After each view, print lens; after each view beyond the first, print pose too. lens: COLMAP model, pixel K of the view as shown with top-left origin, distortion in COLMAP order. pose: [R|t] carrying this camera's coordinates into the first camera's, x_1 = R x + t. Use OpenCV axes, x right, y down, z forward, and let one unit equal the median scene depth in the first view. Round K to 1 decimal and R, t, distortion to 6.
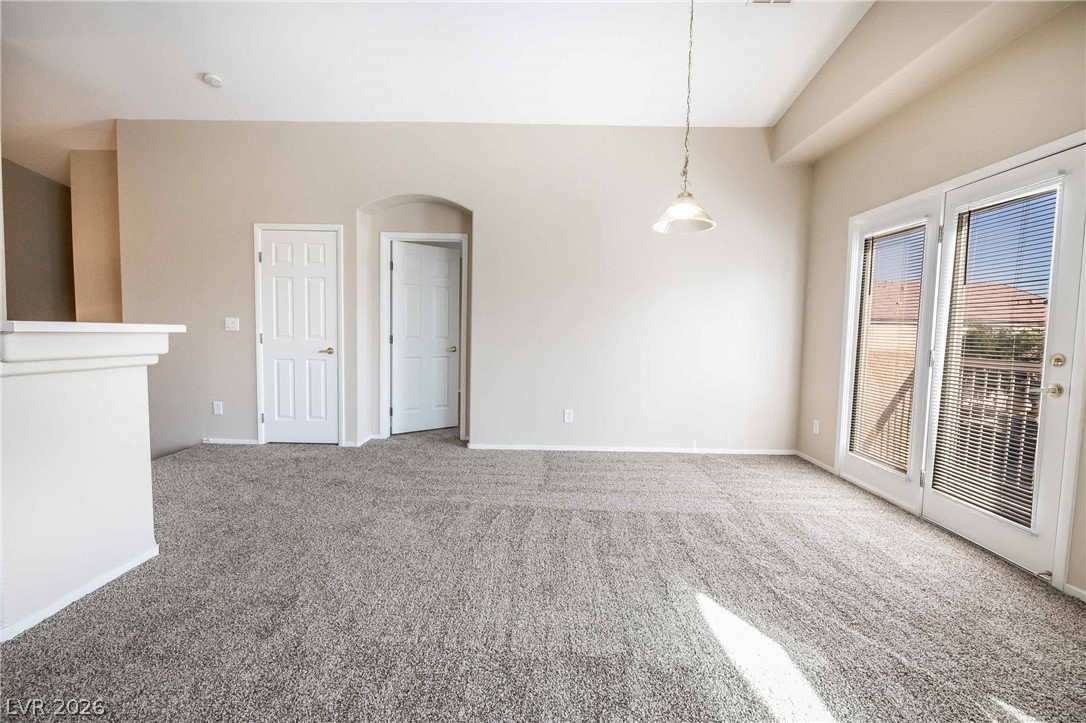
lens RADIAL K [[446.1, 0, 548.2], [0, 446.1, 359.5], [0, 0, 1]] dist [-0.000597, -0.002943]
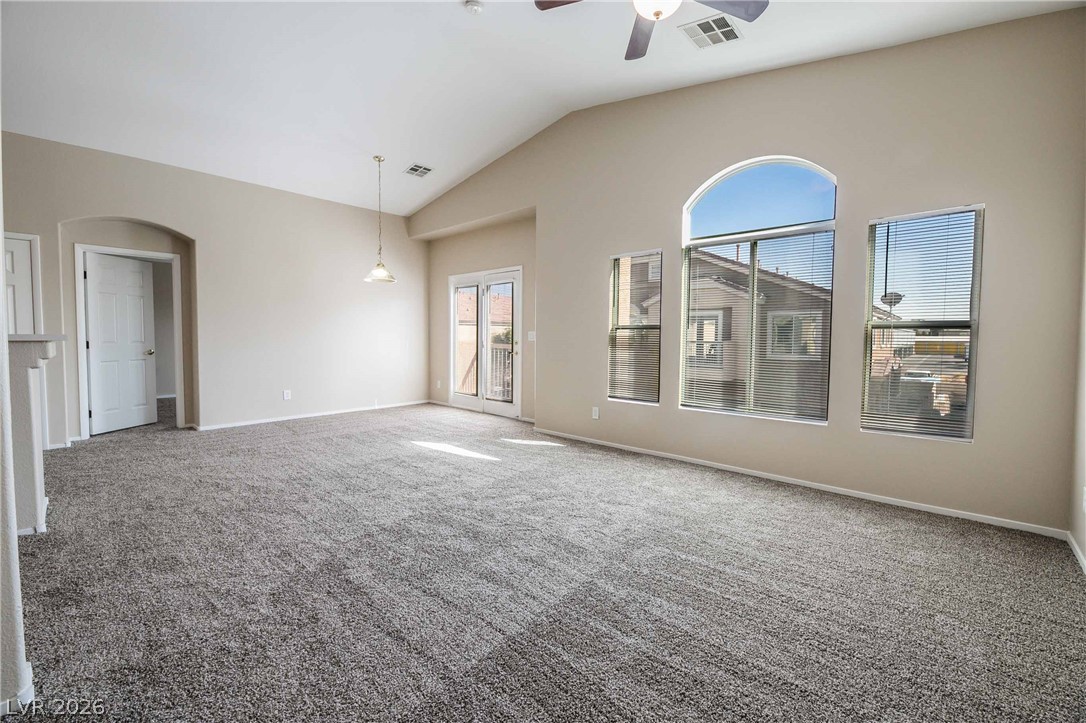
lens RADIAL K [[446.1, 0, 549.1], [0, 446.1, 357.3], [0, 0, 1]] dist [-0.000597, -0.002943]
pose [[0.672149, -0.052694, 0.738538, -0.475596], [0.054365, 0.998284, 0.021748, 0.024862], [-0.738417, 0.025532, 0.673861, -0.617534]]
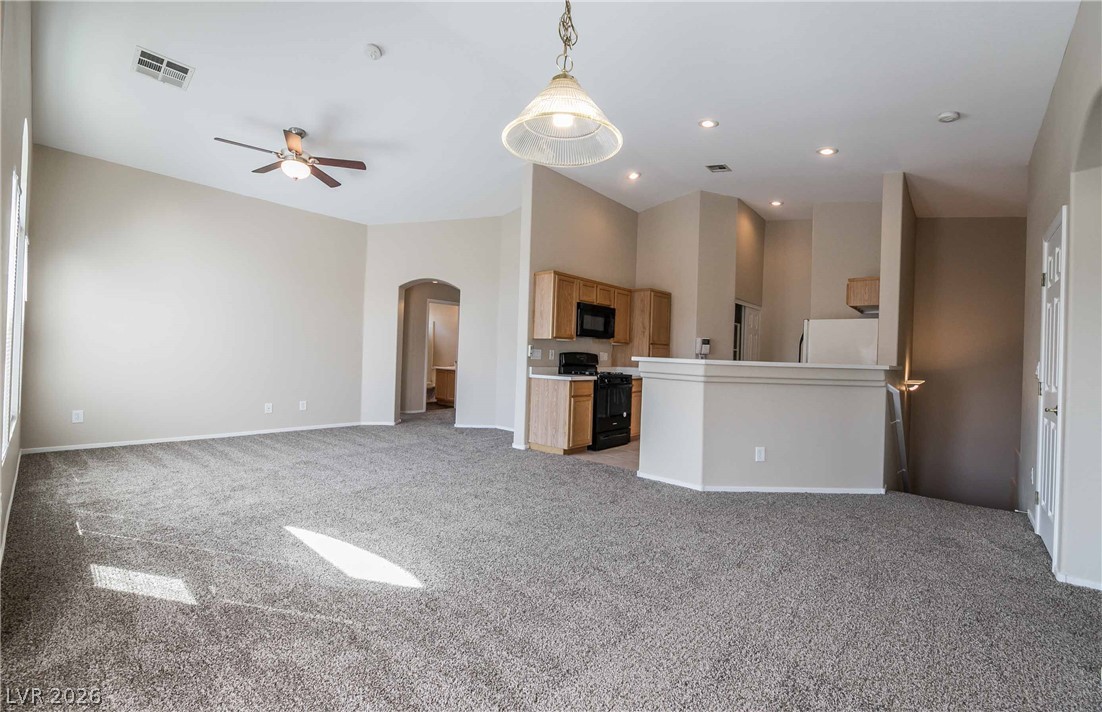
lens RADIAL K [[450.2, 0, 557.4], [0, 450.2, 354.7], [0, 0, 1]] dist [0.001280, -0.000085]
pose [[-0.661557, -0.043496, -0.748633, 0.490057], [-0.095378, 0.995089, 0.026469, -0.050664], [0.743805, 0.088914, -0.662456, 0.982084]]
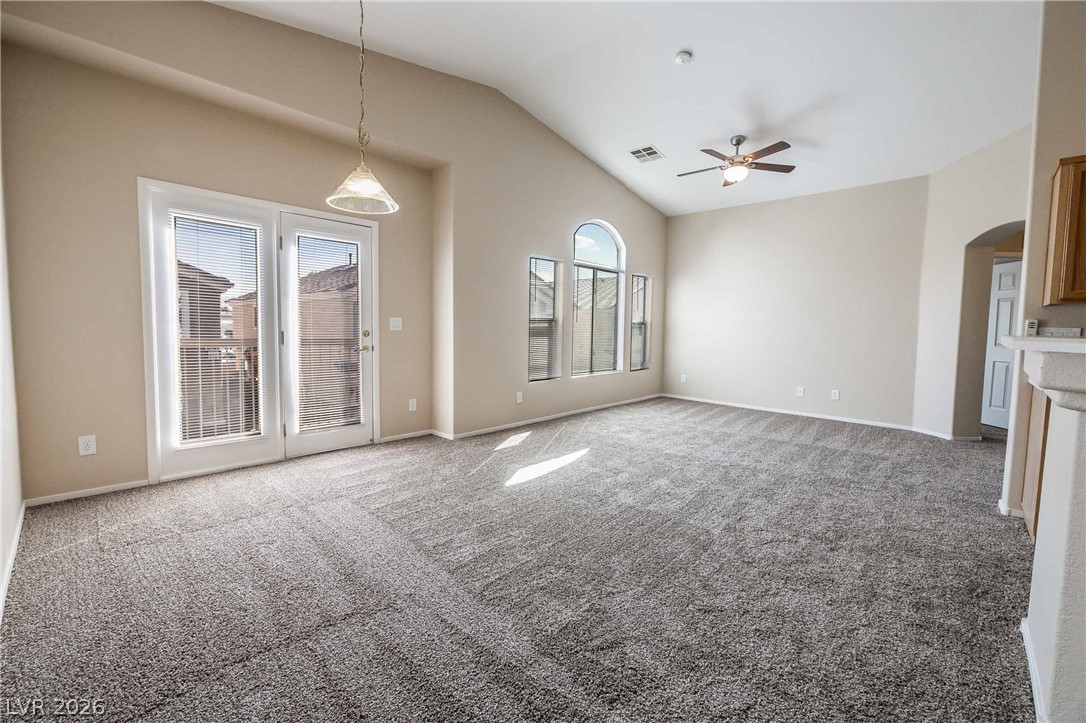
lens RADIAL K [[446.1, 0, 544.7], [0, 446.1, 358.9], [0, 0, 1]] dist [-0.000597, -0.002943]
pose [[-0.729932, -0.080850, 0.678721, -0.435705], [0.011898, 0.991326, 0.130884, -0.076220], [-0.683416, 0.103611, -0.722639, 1.040782]]
